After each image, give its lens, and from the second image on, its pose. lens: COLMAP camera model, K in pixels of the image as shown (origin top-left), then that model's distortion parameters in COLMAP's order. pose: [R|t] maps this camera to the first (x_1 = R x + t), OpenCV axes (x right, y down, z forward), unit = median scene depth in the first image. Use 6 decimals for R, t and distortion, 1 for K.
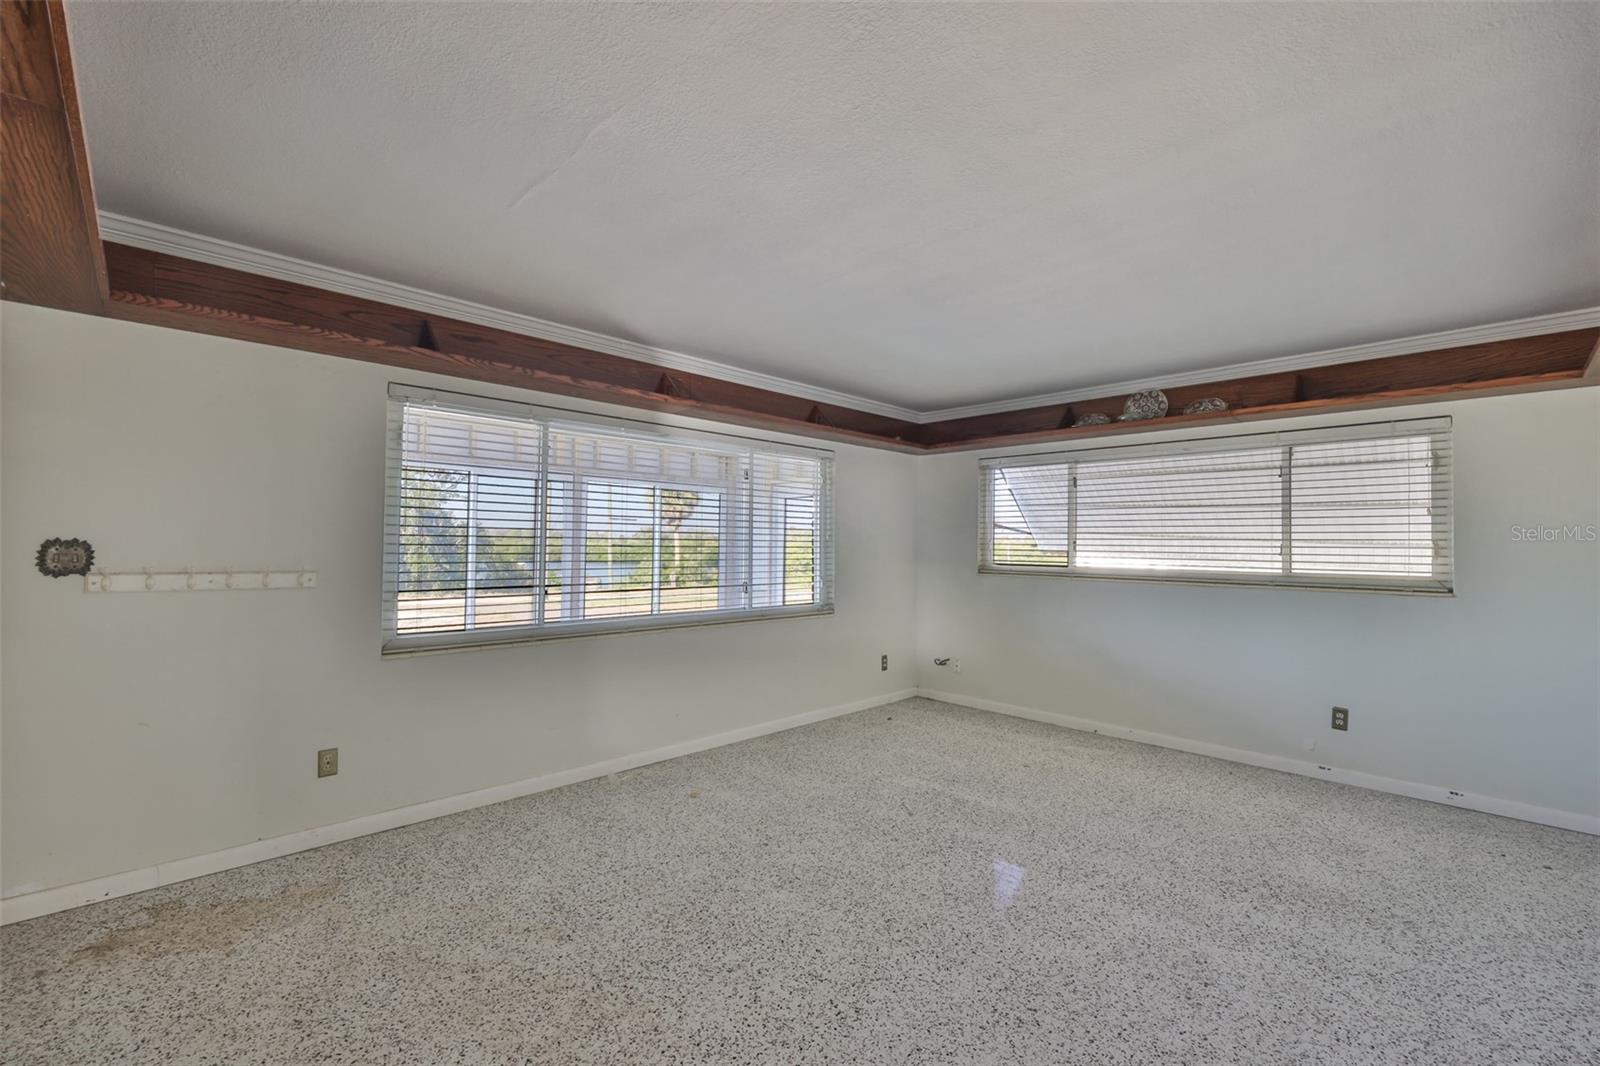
lens RADIAL K [[672.0, 0, 802.0], [0, 672.0, 532.8], [0, 0, 1]] dist [-0.002710, 0.001553]
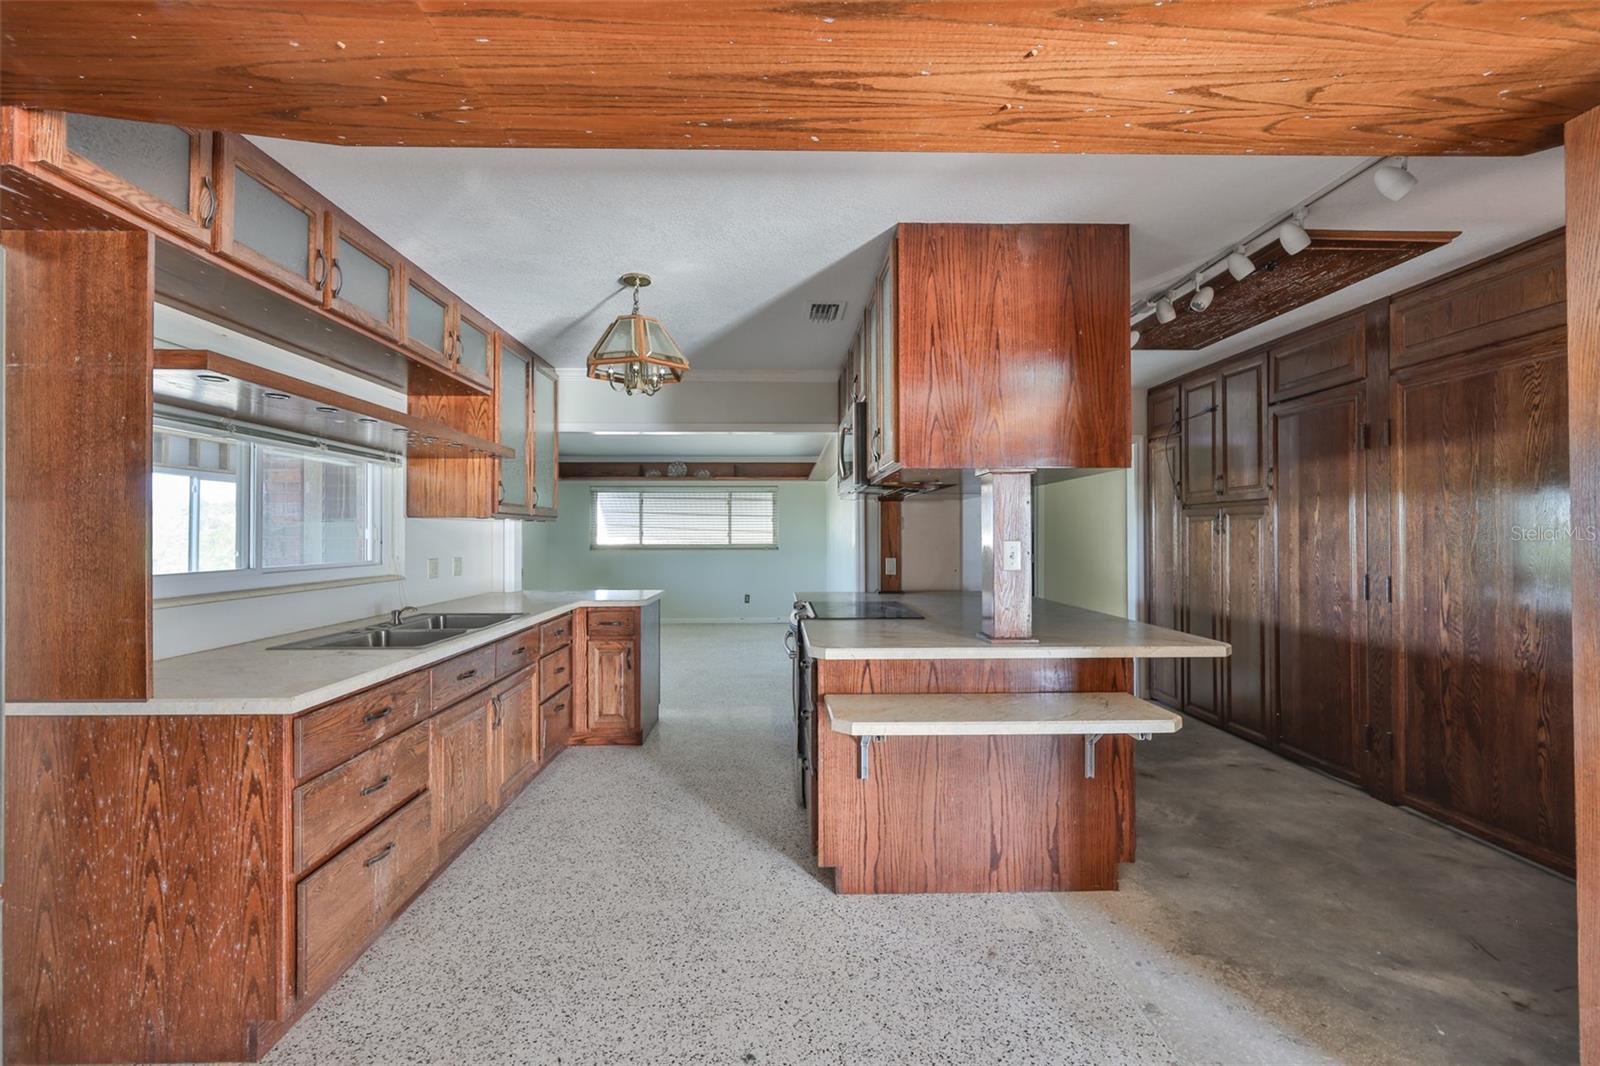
lens RADIAL K [[696.9, 0, 792.0], [0, 696.9, 526.9], [0, 0, 1]] dist [0.001717, 0.000083]
pose [[0.676025, -0.007299, 0.736843, -1.015497], [-0.001638, 0.999934, 0.011408, -0.031826], [-0.736877, -0.008918, 0.675968, -0.904065]]
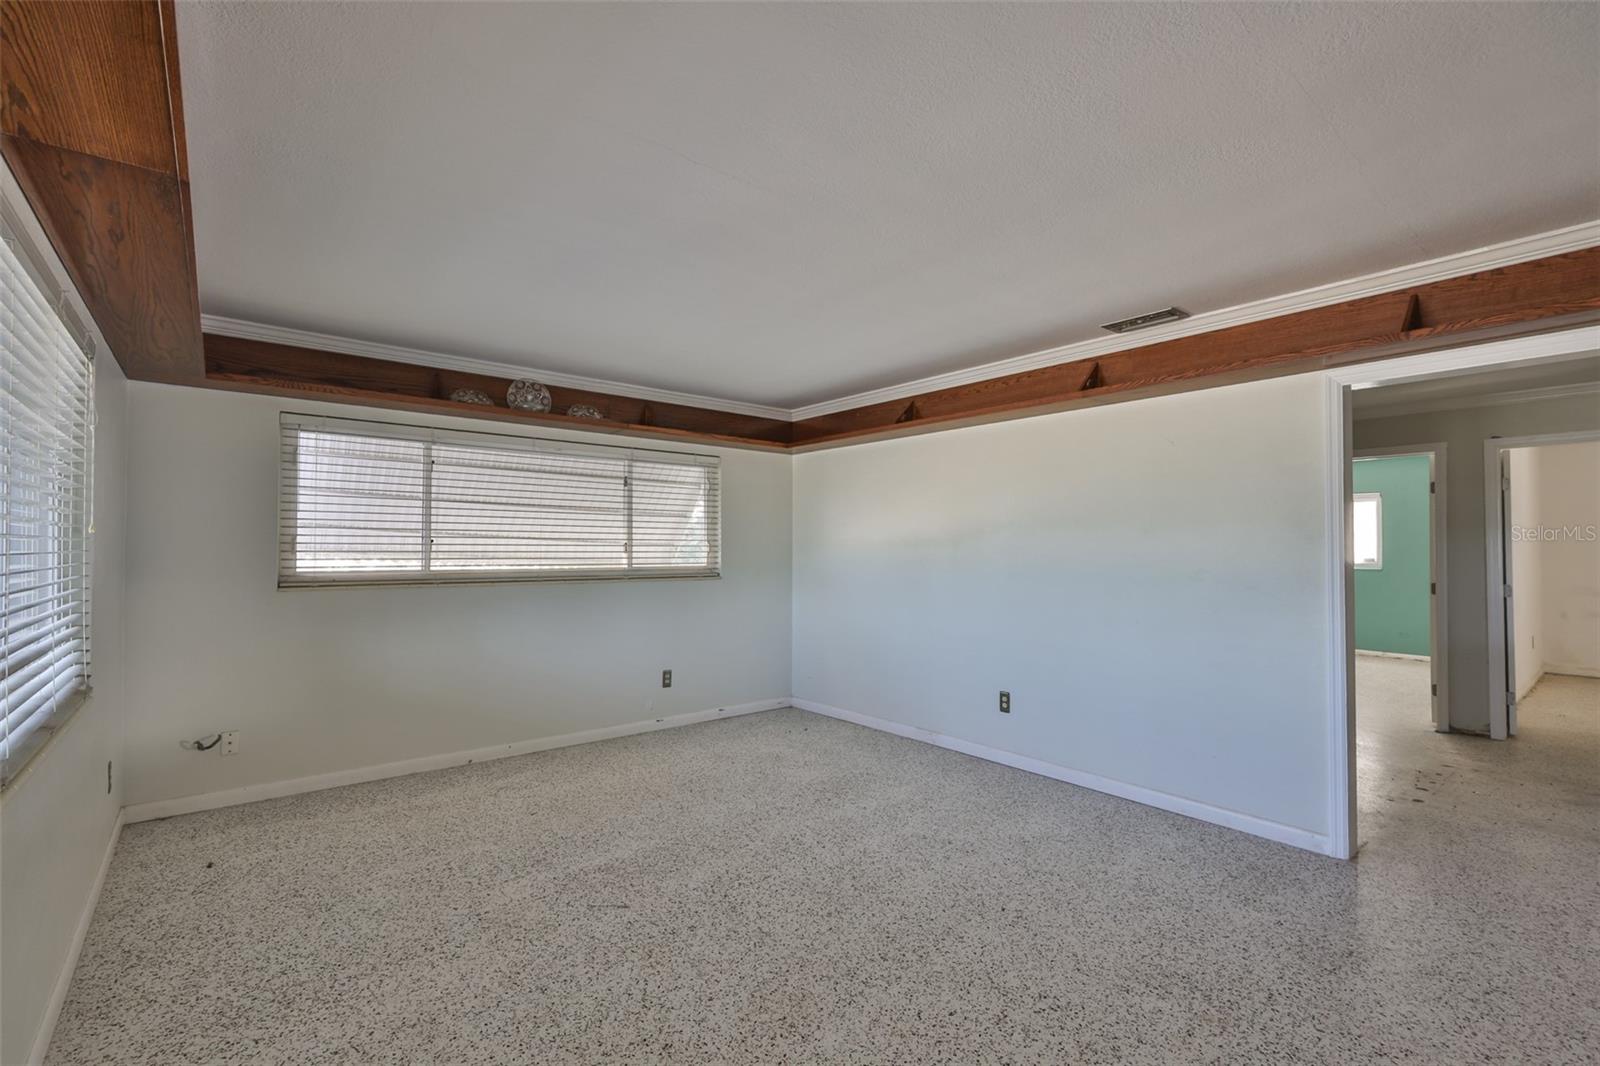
lens RADIAL K [[696.9, 0, 786.5], [0, 696.9, 537.2], [0, 0, 1]] dist [0.001717, 0.000083]
pose [[0.097884, 0.006777, 0.995175, -0.483748], [-0.020017, 0.999788, -0.004840, 0.006369], [-0.994997, -0.019447, 0.097999, 0.608938]]
